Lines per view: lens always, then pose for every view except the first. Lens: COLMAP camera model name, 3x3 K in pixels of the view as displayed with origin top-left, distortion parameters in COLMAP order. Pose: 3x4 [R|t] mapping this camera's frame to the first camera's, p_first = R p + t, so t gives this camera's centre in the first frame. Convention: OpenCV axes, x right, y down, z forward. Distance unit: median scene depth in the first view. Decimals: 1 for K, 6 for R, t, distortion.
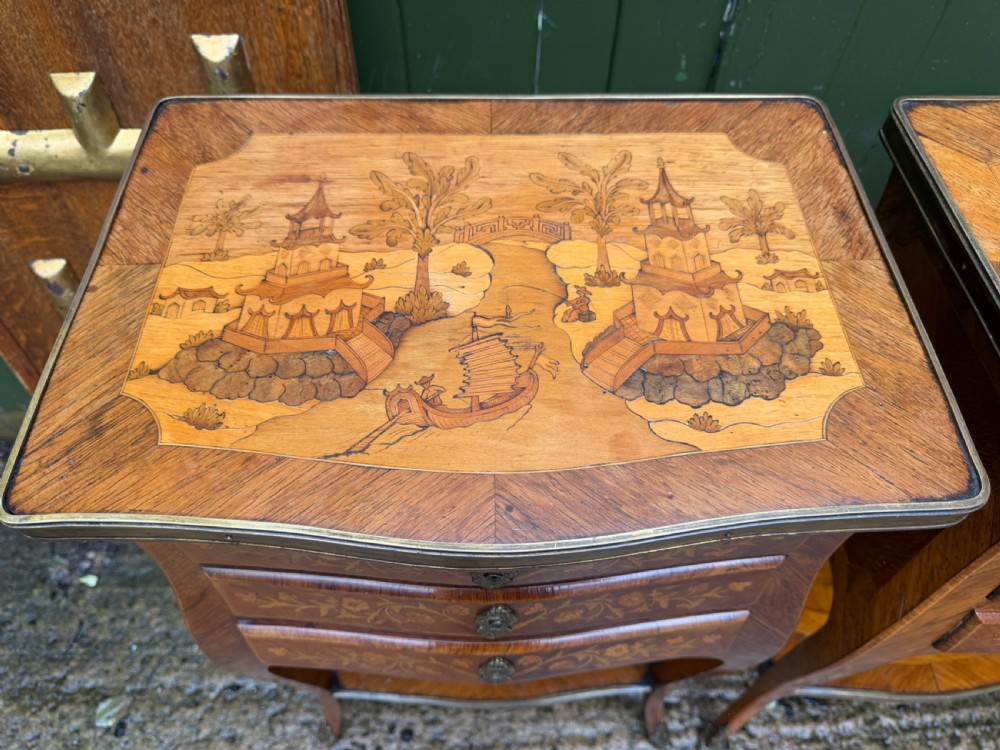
lens RADIAL K [[727.3, 0, 496.5], [0, 727.3, 386.9], [0, 0, 1]] dist [-0.004411, -0.004710]
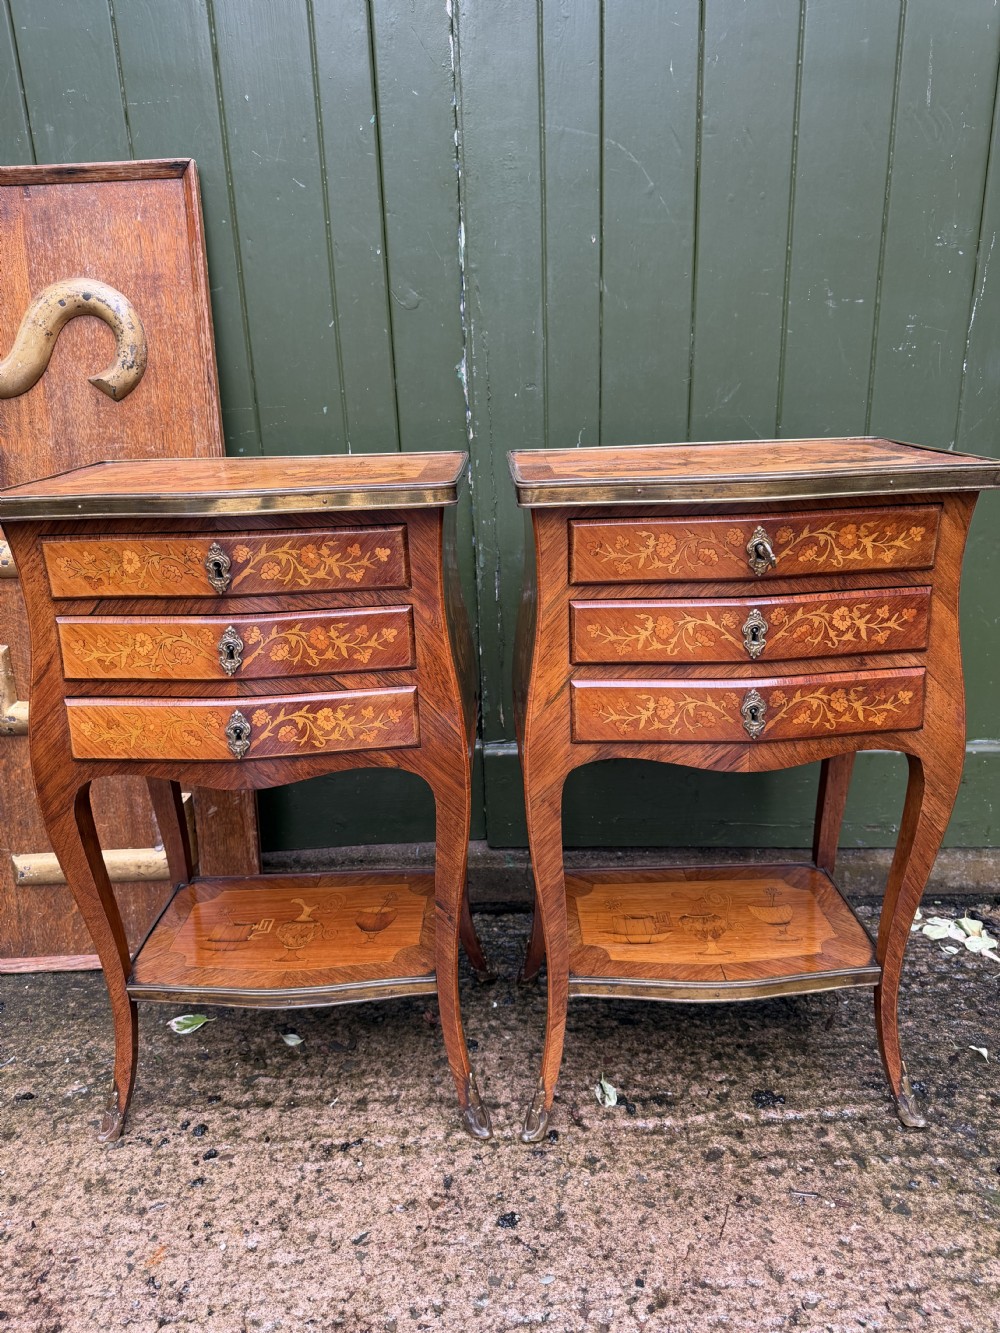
lens RADIAL K [[966.5, 0, 498.4], [0, 966.5, 663.0], [0, 0, 1]] dist [0.005378, -0.014290]
pose [[0.998784, -0.030074, -0.039054, 0.306310], [-0.000535, 0.785646, -0.618676, 0.756957], [0.049288, 0.617945, 0.784675, -0.274951]]
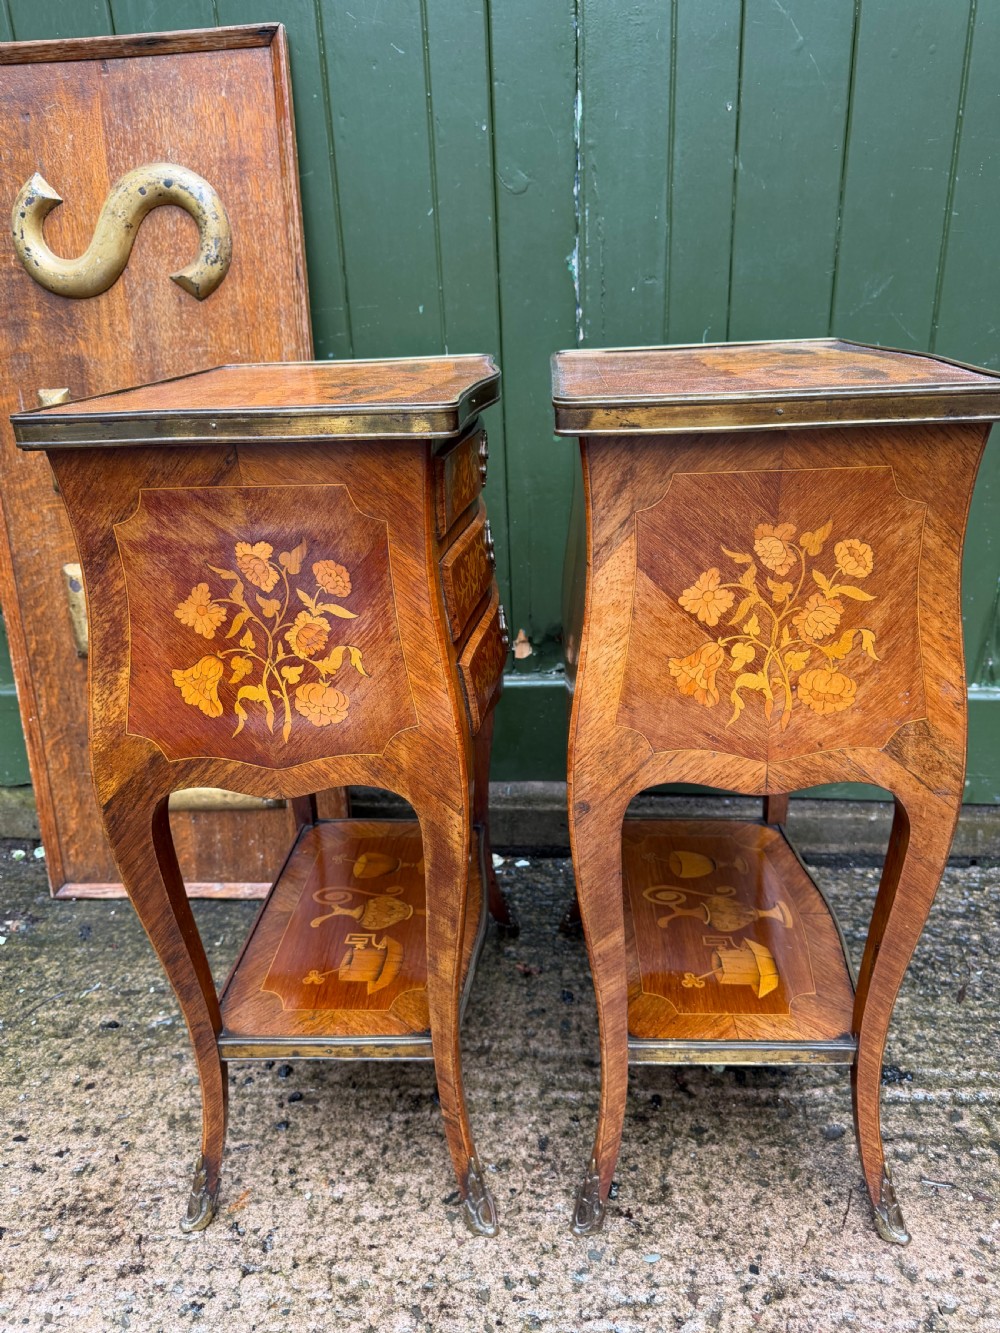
lens RADIAL K [[969.5, 0, 492.0], [0, 969.5, 665.4], [0, 0, 1]] dist [-0.004411, -0.004710]
pose [[0.991930, -0.001762, -0.126772, 0.265979], [-0.070062, 0.825747, -0.559673, 0.701451], [0.105668, 0.564038, 0.818960, -0.189263]]
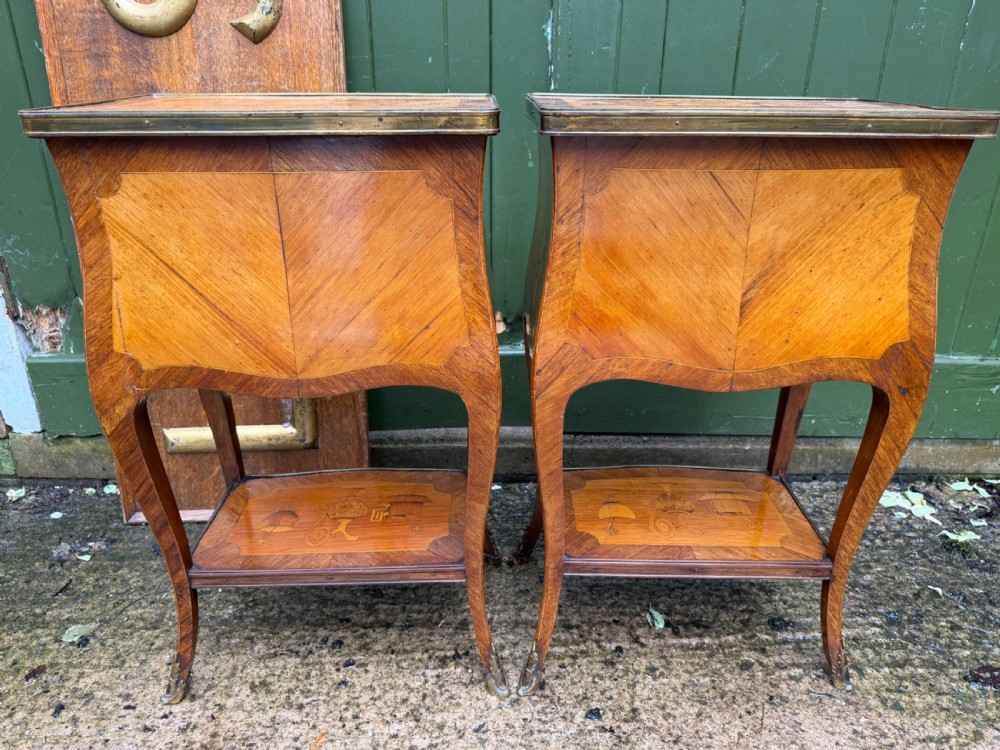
lens RADIAL K [[725.0, 0, 501.9], [0, 725.0, 379.1], [0, 0, 1]] dist [0.005378, -0.014290]
pose [[0.999990, -0.003250, 0.003043, 0.129161], [0.004376, 0.843083, -0.537766, 0.731334], [-0.000818, 0.537774, 0.843088, -0.170297]]
